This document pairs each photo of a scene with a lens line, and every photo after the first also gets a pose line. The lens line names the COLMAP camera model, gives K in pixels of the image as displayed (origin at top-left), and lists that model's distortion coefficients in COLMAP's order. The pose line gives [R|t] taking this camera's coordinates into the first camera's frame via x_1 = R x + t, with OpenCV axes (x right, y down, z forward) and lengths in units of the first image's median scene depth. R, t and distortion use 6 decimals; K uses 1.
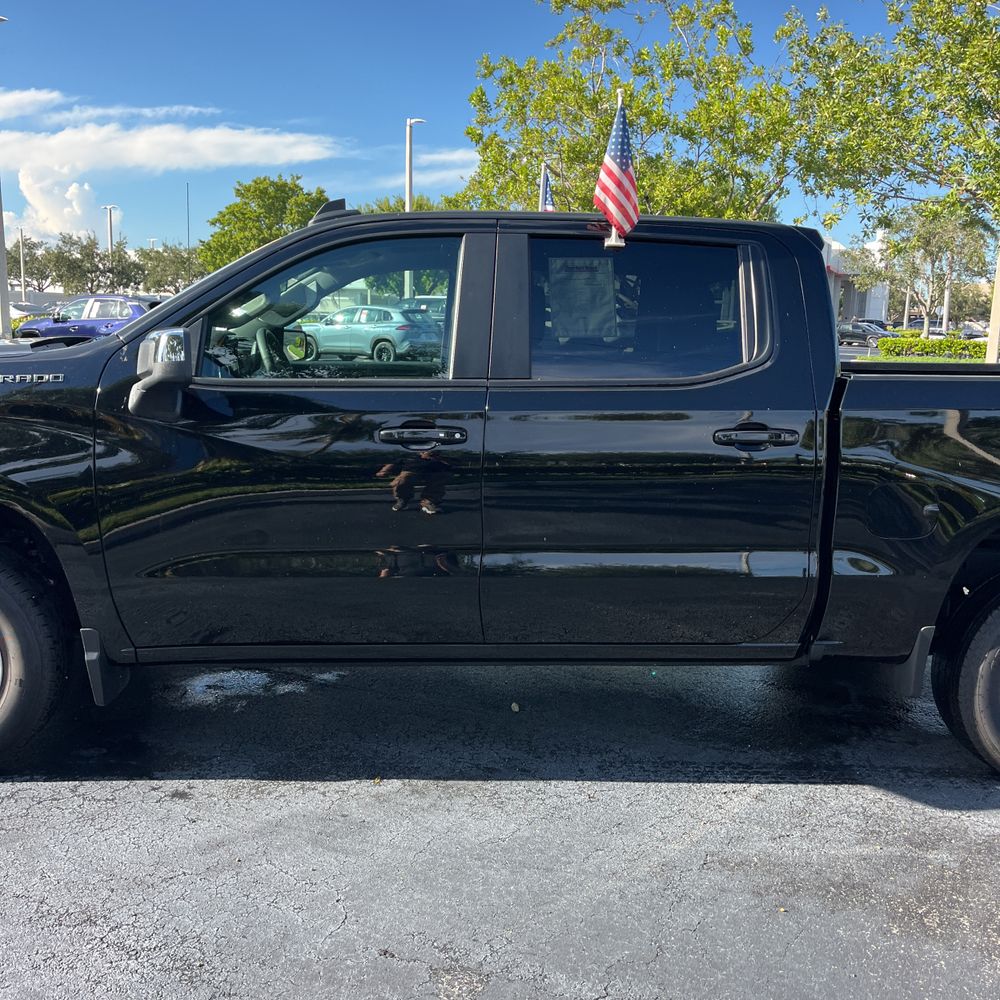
lens RADIAL K [[1016.8, 0, 481.2], [0, 1016.8, 483.4], [0, 0, 1]] dist [0.022204, 0.000000]
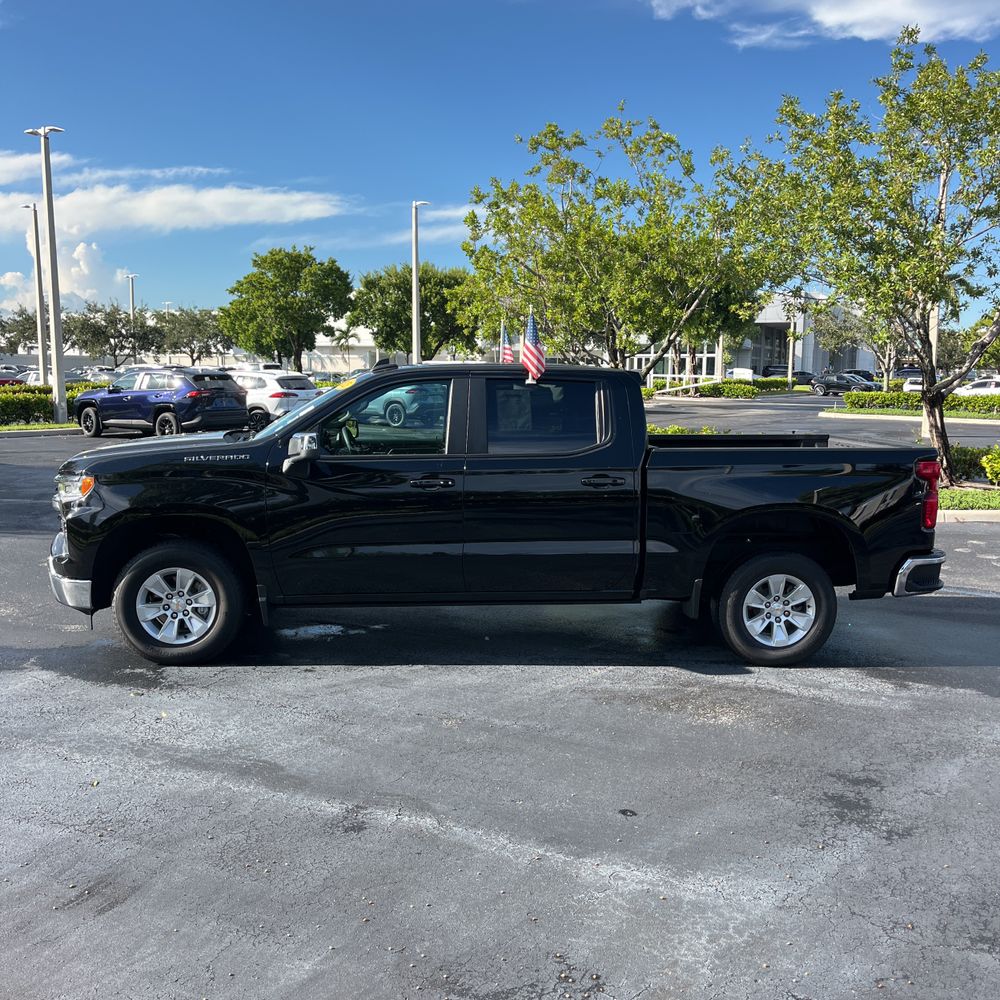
lens RADIAL K [[1016.8, 0, 502.0], [0, 1016.8, 497.1], [0, 0, 1]] dist [0.022204, 0.000000]
pose [[0.999808, -0.015089, 0.012530, 0.047572], [0.015533, 0.999227, -0.036117, 0.047654], [-0.011975, 0.036305, 0.999269, -0.872745]]
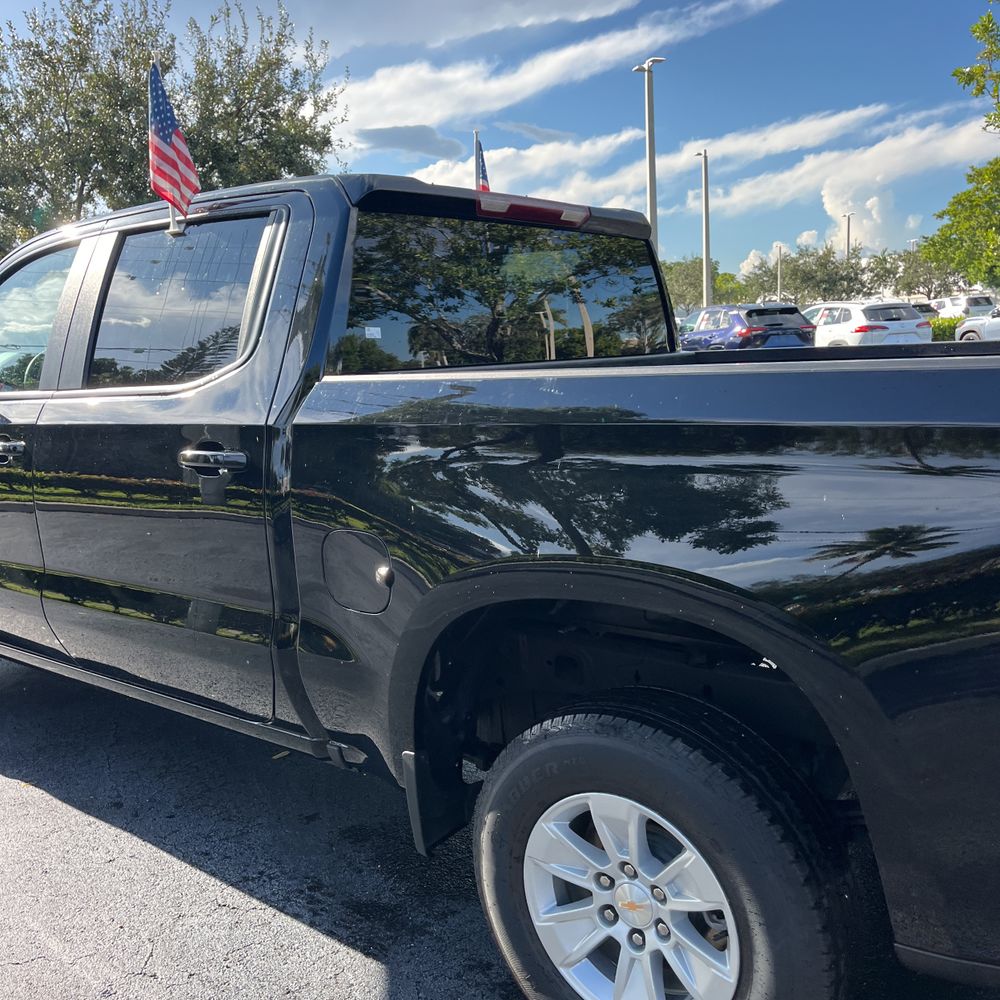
lens RADIAL K [[1016.8, 0, 487.7], [0, 1016.8, 492.5], [0, 0, 1]] dist [0.022204, 0.000000]
pose [[0.731097, 0.047243, -0.680636, 0.893151], [-0.047118, 0.998714, 0.018709, -0.041392], [0.680645, 0.018392, 0.732383, 0.532362]]
